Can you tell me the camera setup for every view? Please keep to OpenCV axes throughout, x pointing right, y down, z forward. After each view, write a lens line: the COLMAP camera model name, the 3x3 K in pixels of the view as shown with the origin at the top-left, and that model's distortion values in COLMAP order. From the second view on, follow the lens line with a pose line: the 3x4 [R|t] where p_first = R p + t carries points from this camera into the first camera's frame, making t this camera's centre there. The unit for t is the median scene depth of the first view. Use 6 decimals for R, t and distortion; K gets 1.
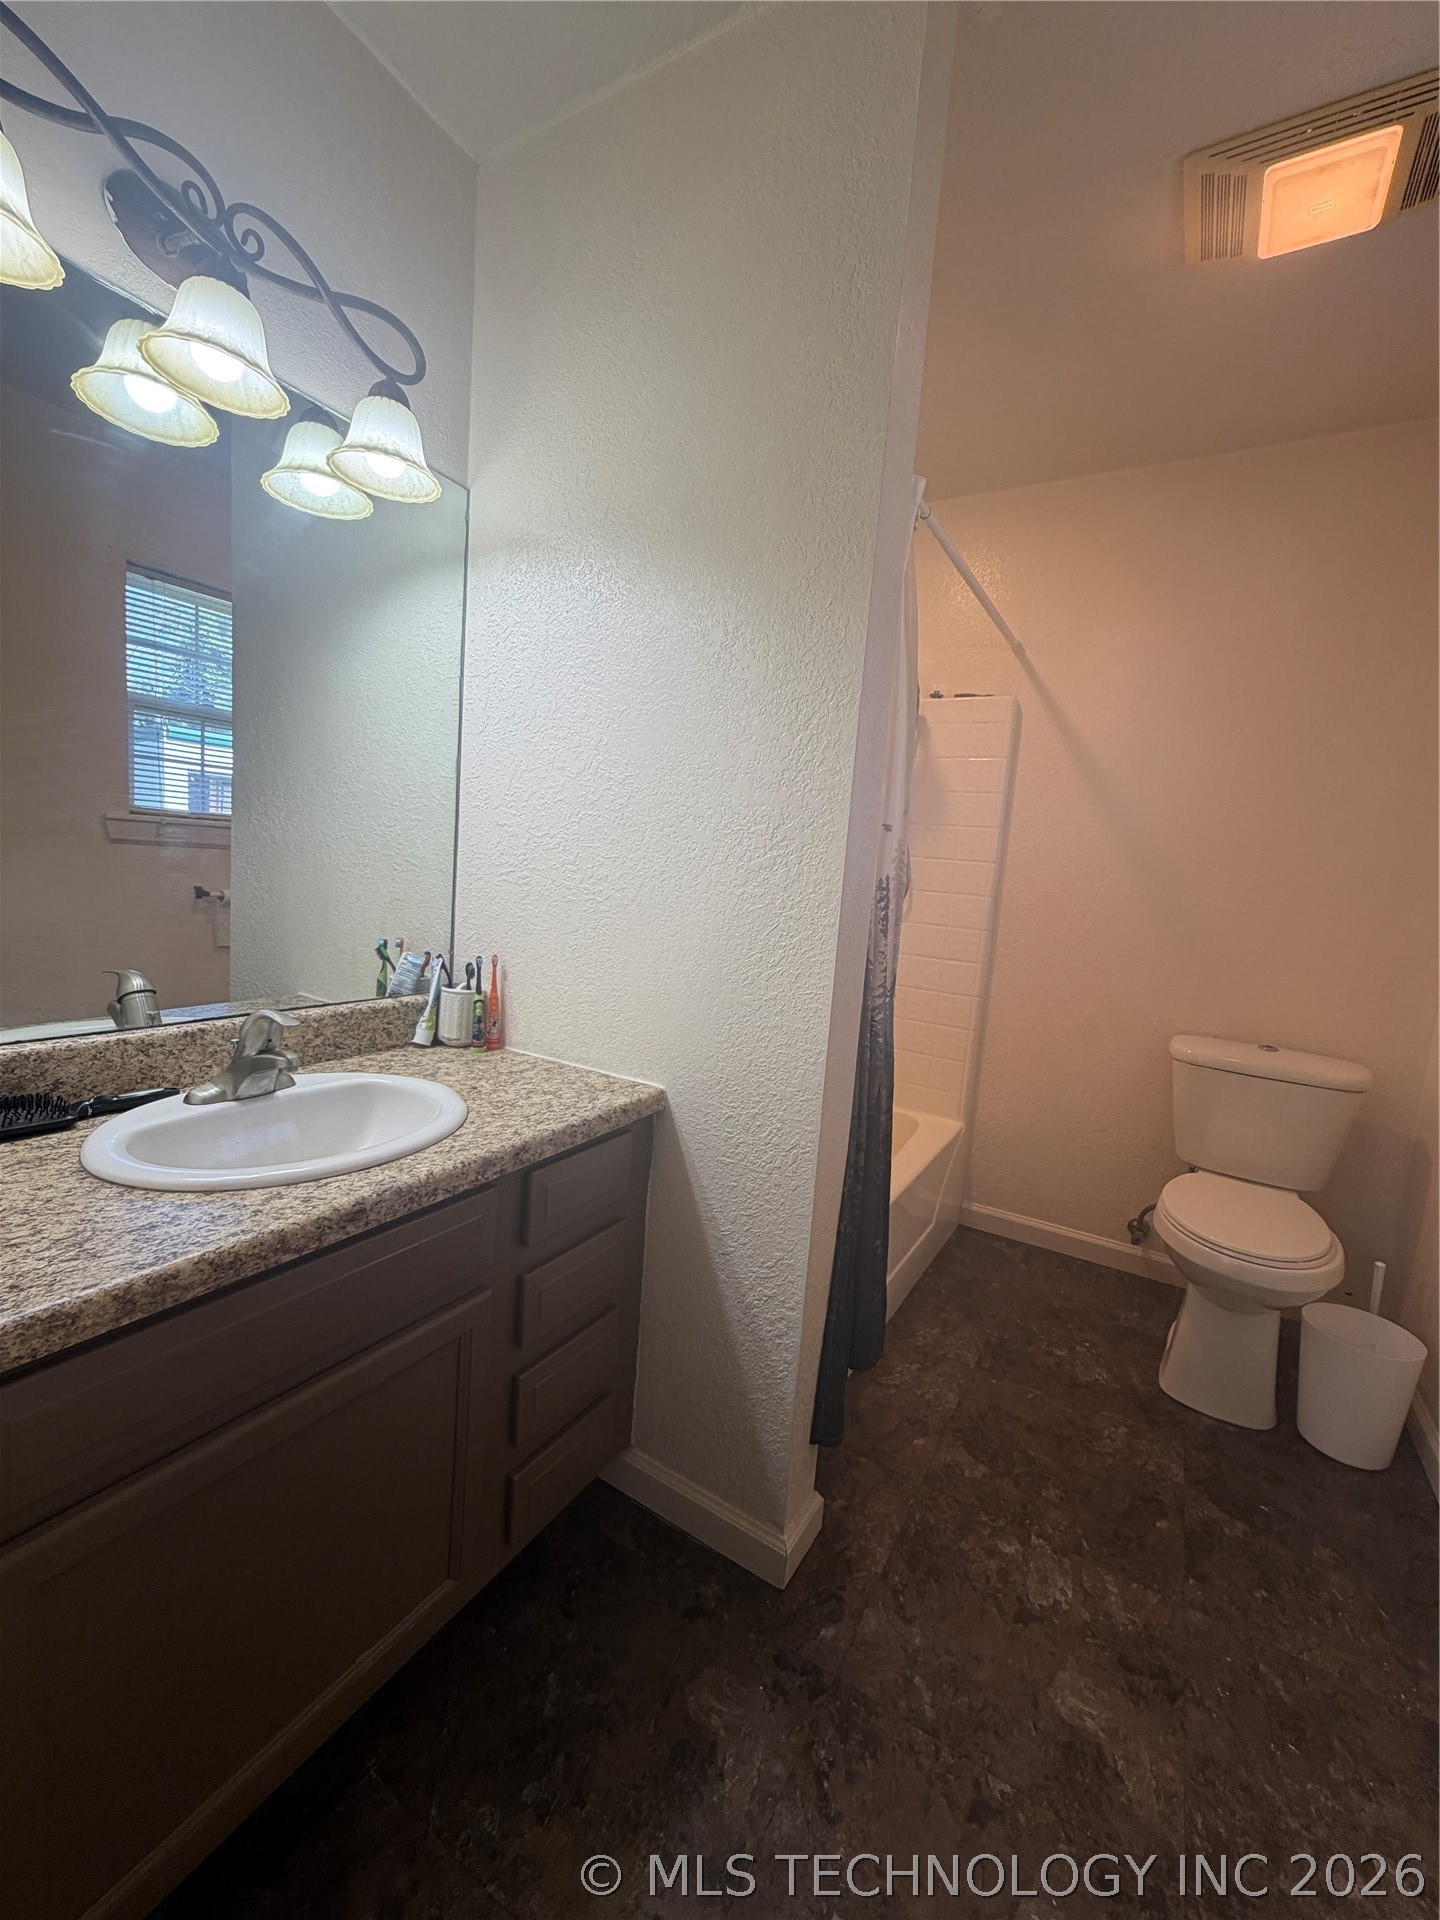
lens RADIAL K [[783.2, 0, 717.6], [0, 783.2, 961.1], [0, 0, 1]] dist [-0.009679, 0.002553]
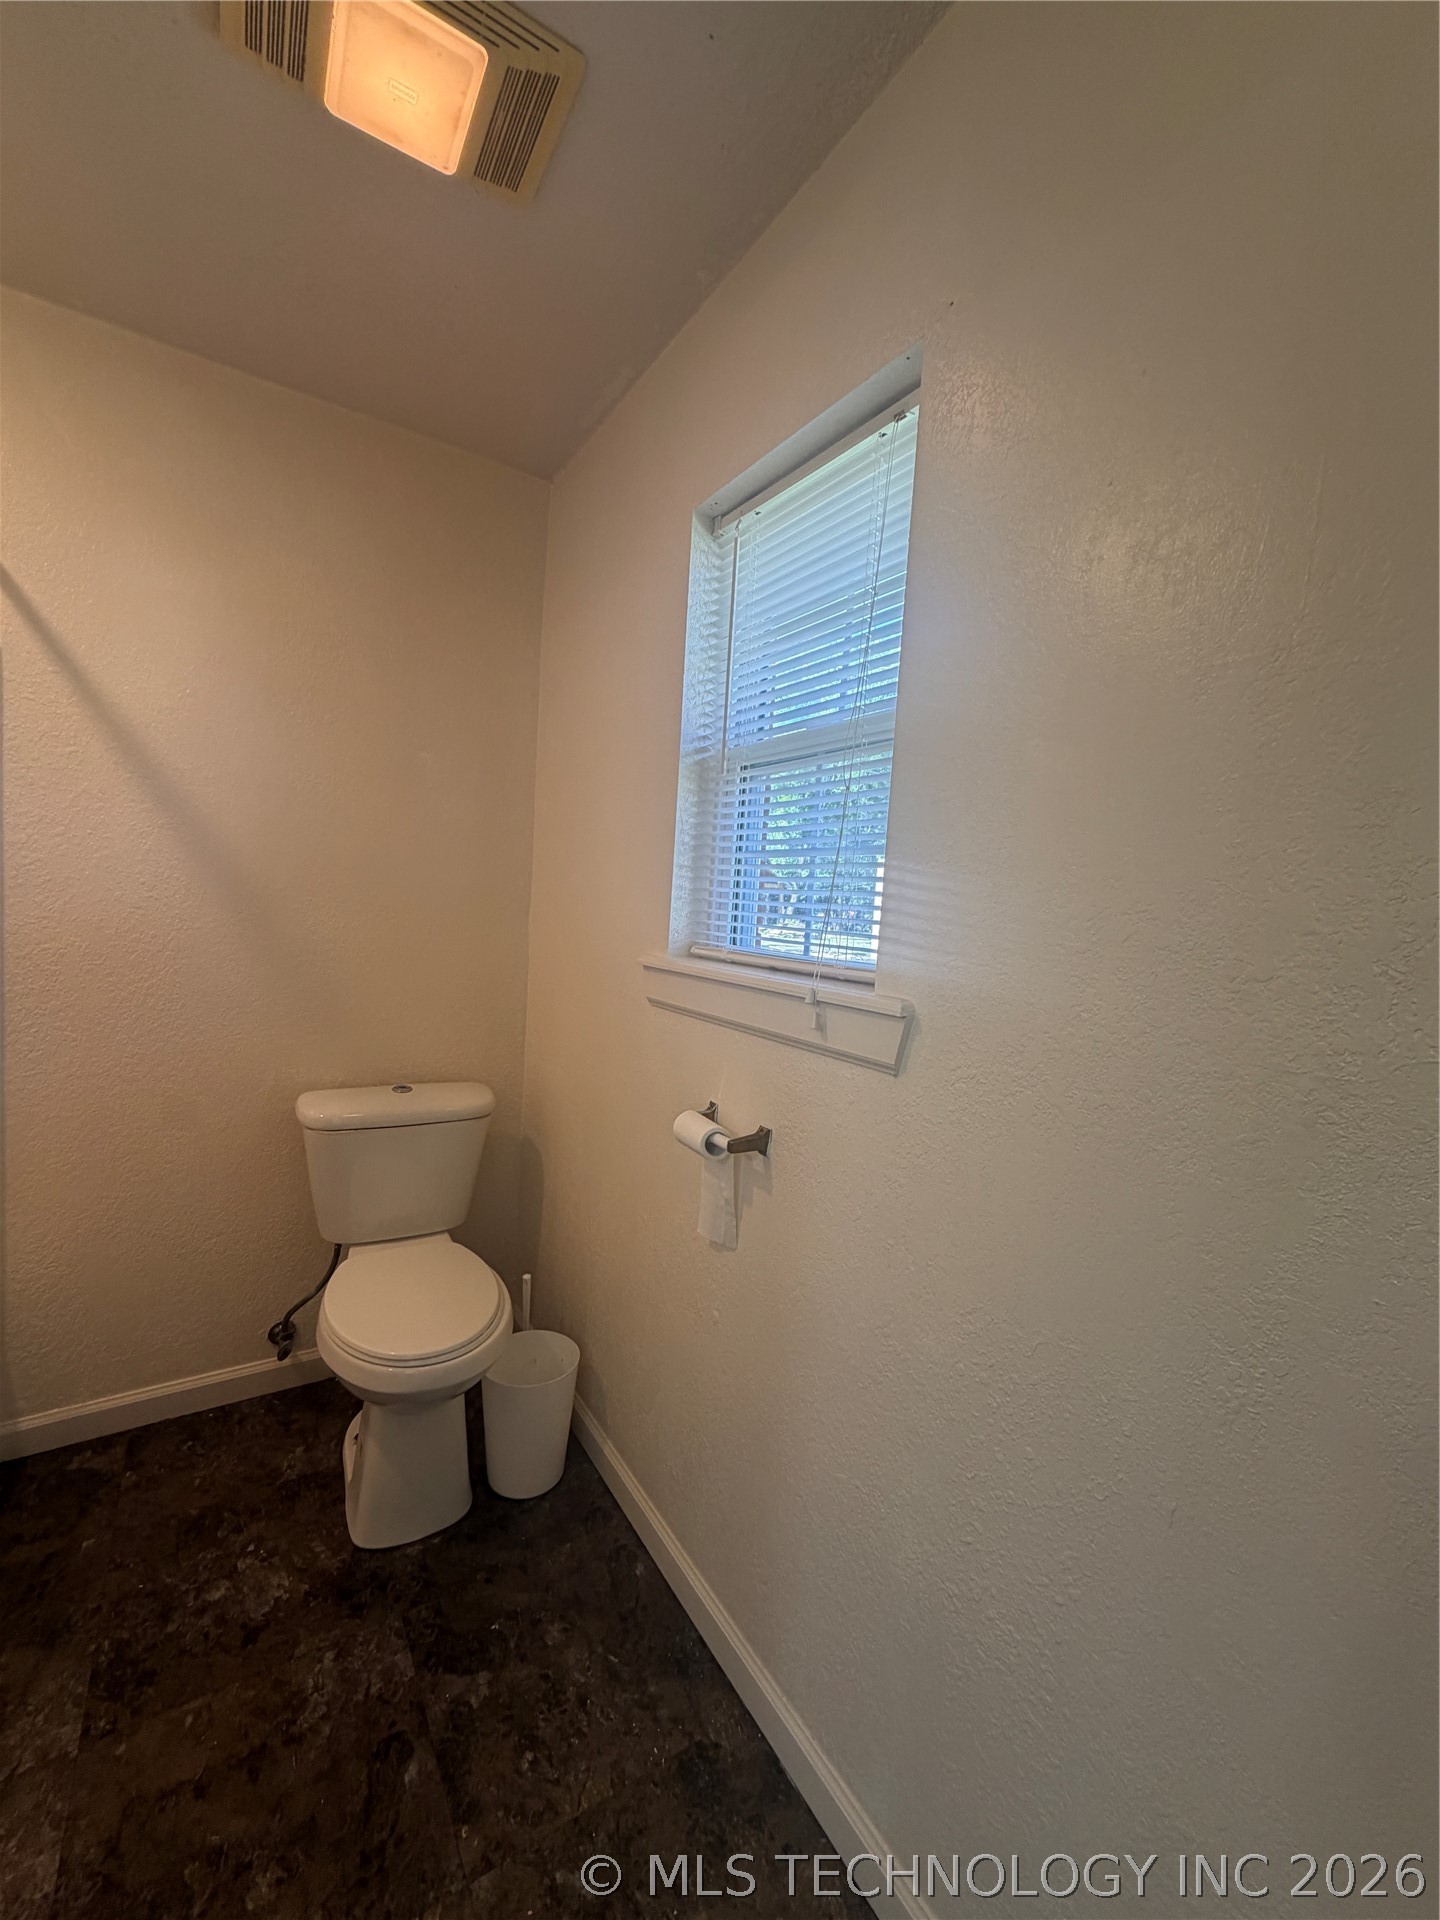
lens RADIAL K [[783.2, 0, 722.4], [0, 783.2, 958.1], [0, 0, 1]] dist [-0.009679, 0.002553]
pose [[0.447335, -0.110505, 0.887513, 0.087162], [0.075001, 0.993477, 0.085896, -0.095309], [-0.891216, 0.028140, 0.452705, 0.268788]]
